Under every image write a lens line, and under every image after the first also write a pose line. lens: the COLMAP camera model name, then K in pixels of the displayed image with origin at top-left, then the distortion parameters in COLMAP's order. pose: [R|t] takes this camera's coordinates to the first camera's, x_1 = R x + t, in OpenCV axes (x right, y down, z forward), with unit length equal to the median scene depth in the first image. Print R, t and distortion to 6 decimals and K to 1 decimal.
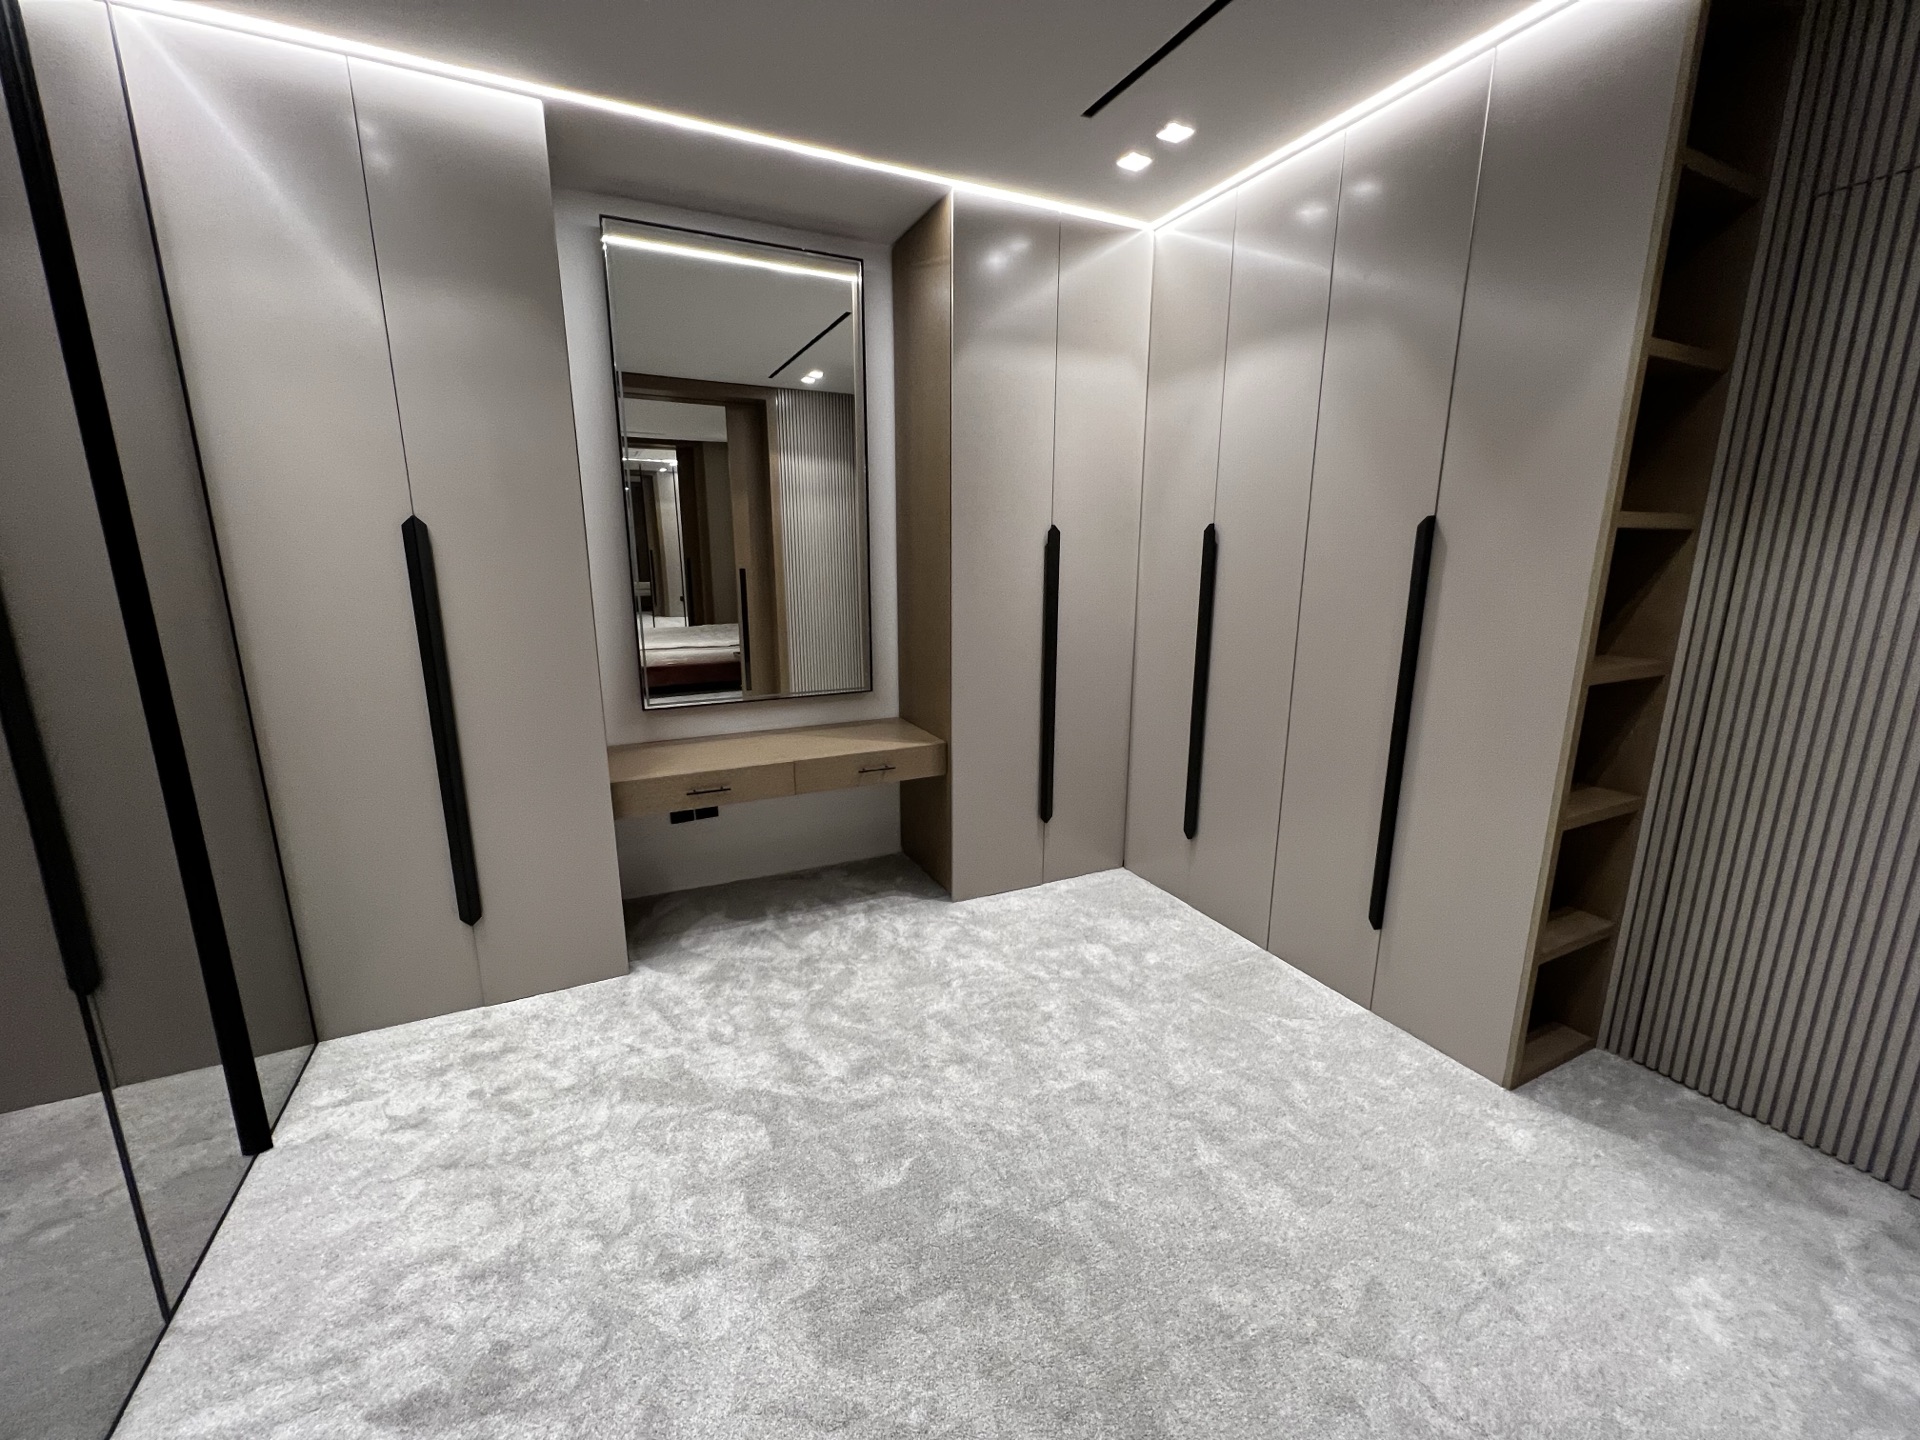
lens RADIAL K [[763.8, 0, 960.0], [0, 763.8, 720.0], [0, 0, 1]] dist [-0.001528, 0.000141]
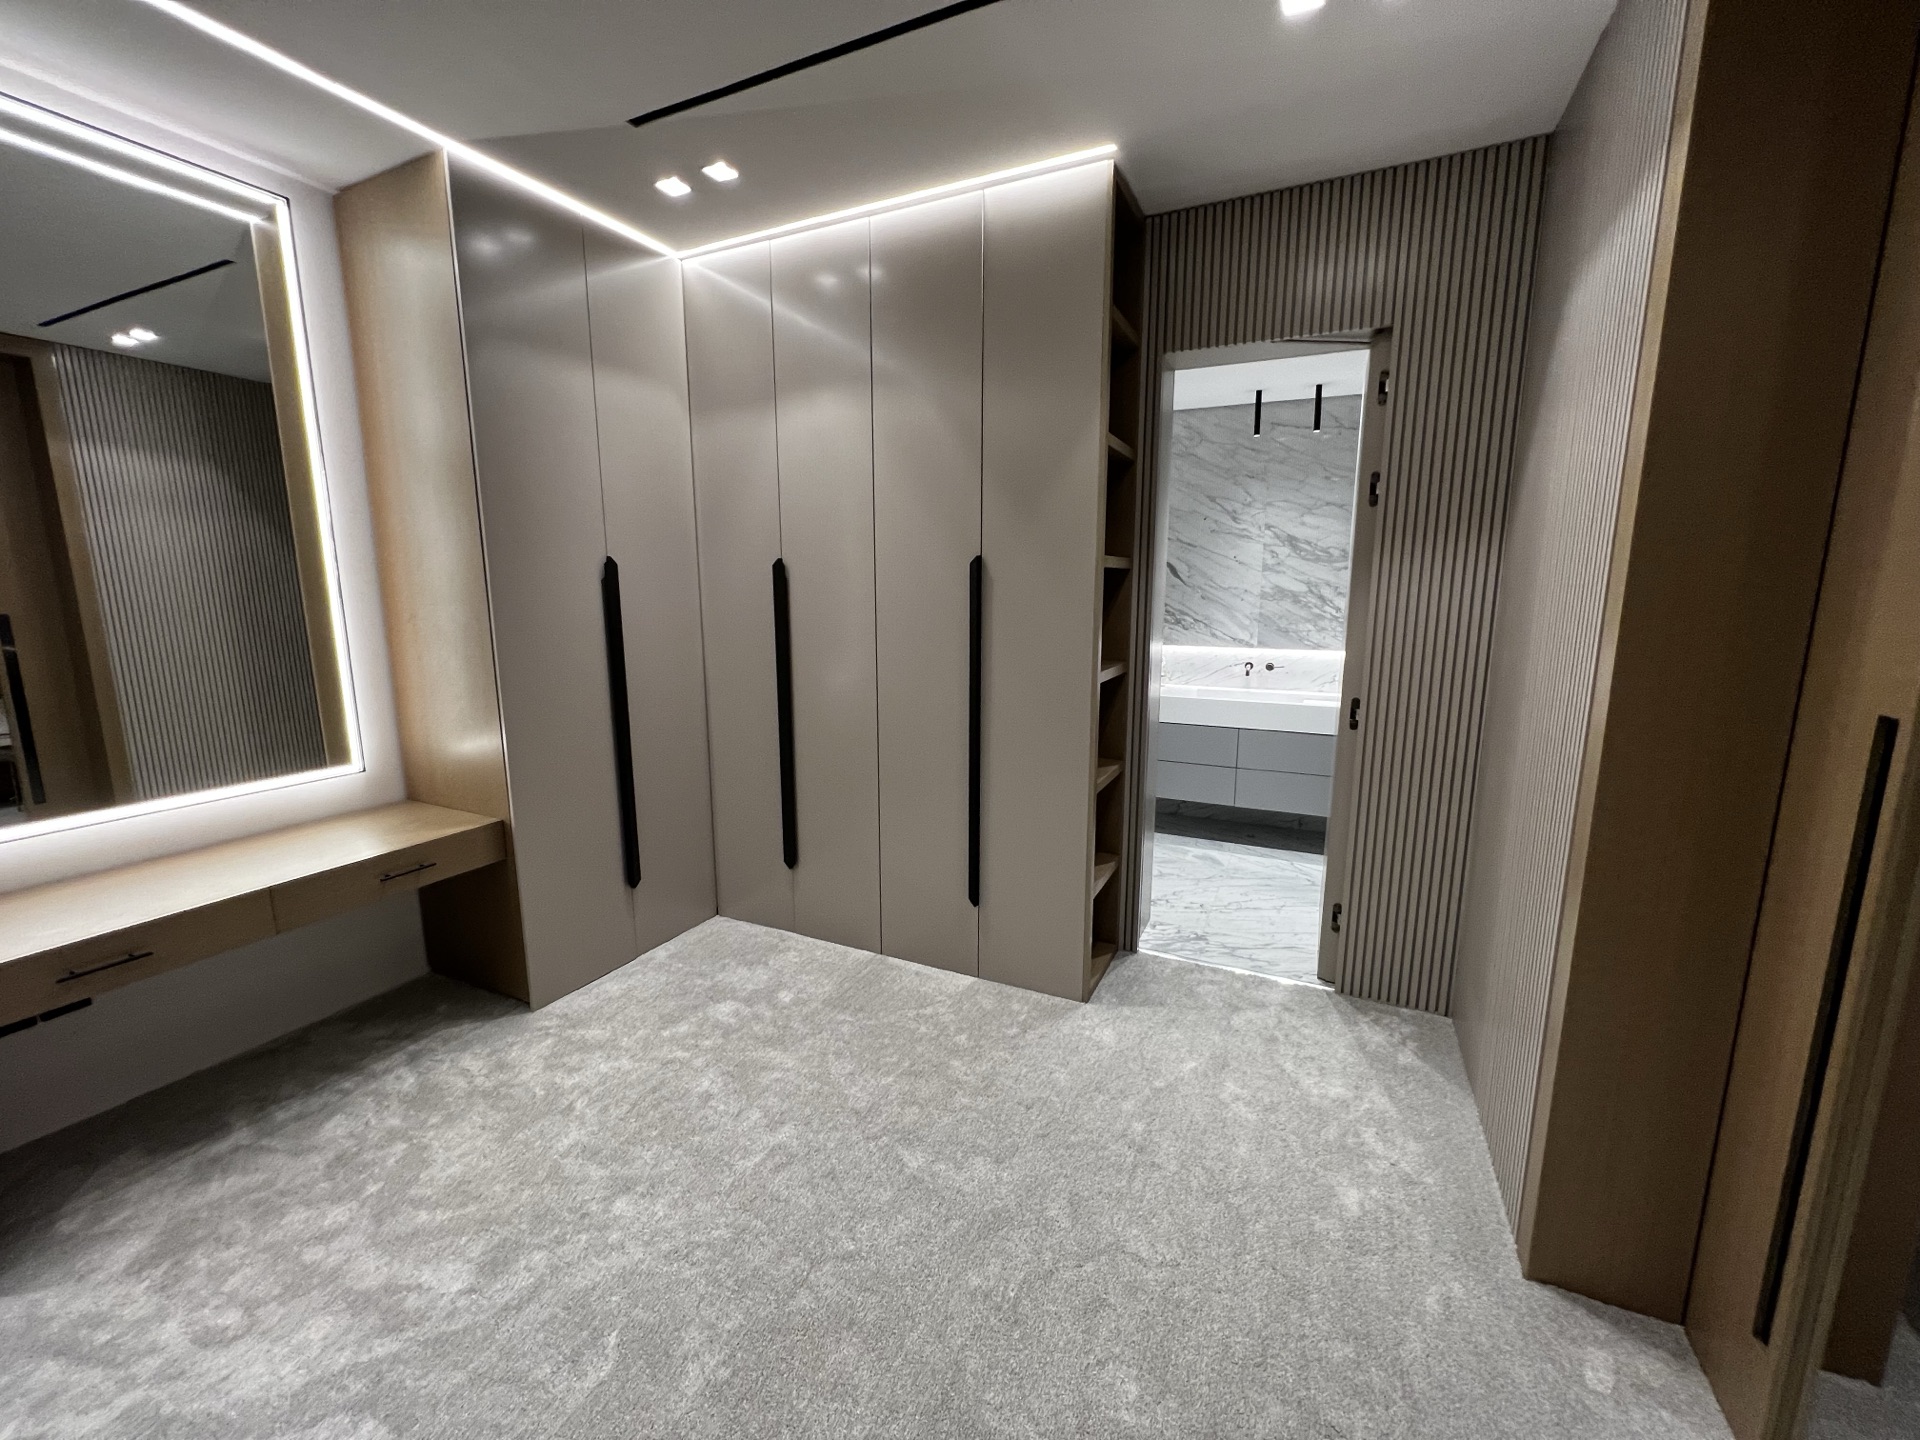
lens RADIAL K [[763.8, 0, 960.0], [0, 763.8, 720.0], [0, 0, 1]] dist [-0.001528, 0.000141]
pose [[0.785348, -0.110829, 0.609053, -0.140320], [0.136367, 0.990648, 0.004428, -0.014920], [-0.603848, 0.079577, 0.793117, 0.062124]]
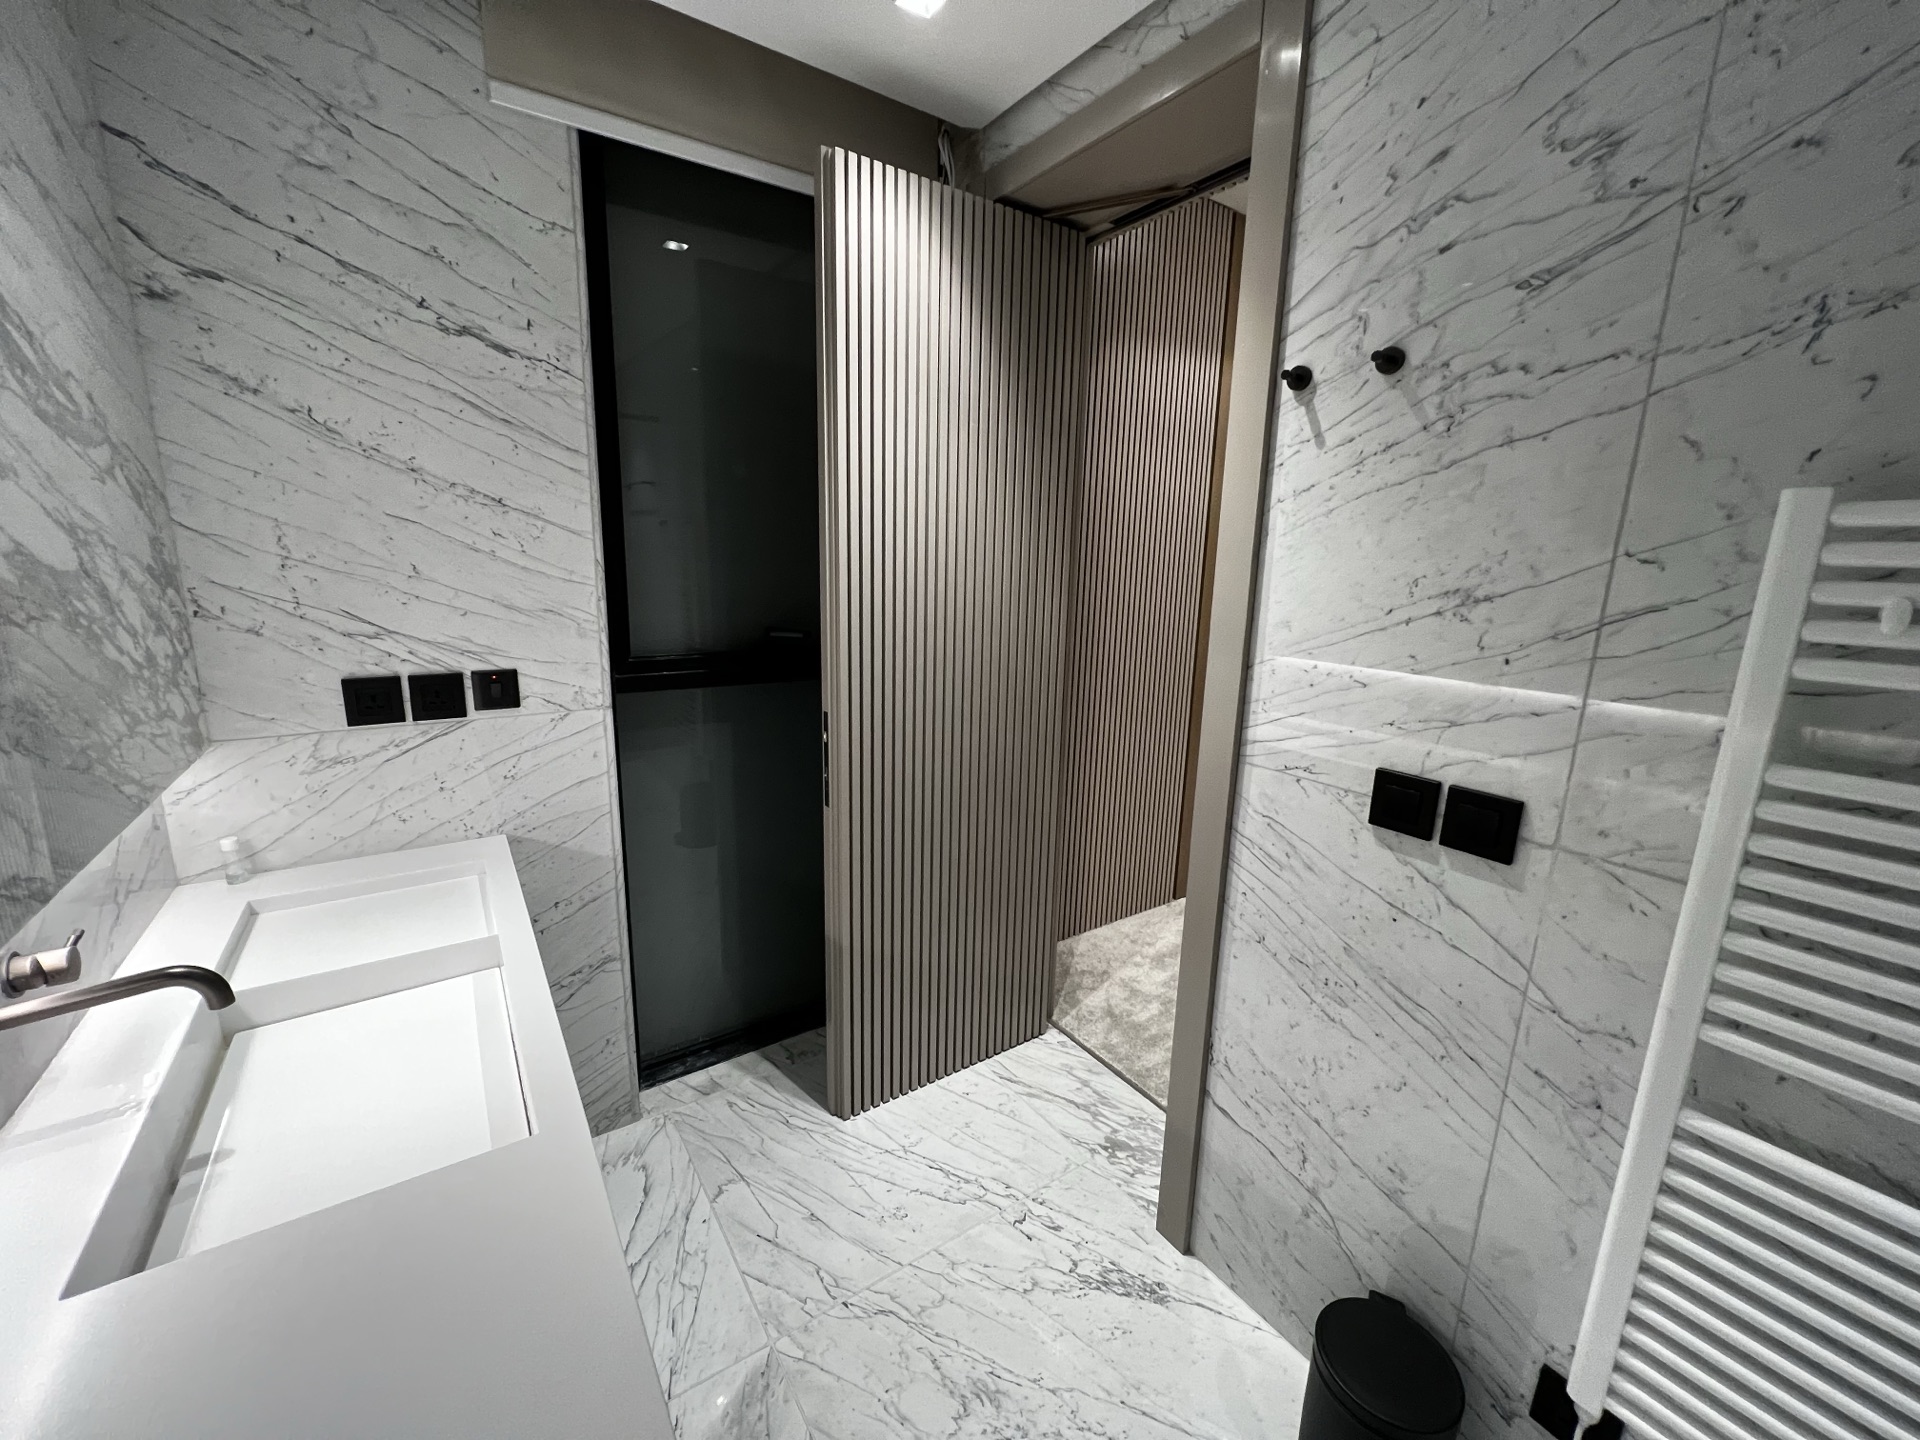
lens RADIAL K [[763.8, 0, 960.0], [0, 763.8, 720.0], [0, 0, 1]] dist [-0.001528, 0.000141]
pose [[-0.989141, 0.009540, -0.146657, 1.339319], [-0.052852, 0.908040, 0.415536, -0.335889], [0.137135, 0.418775, -0.897676, 1.515717]]
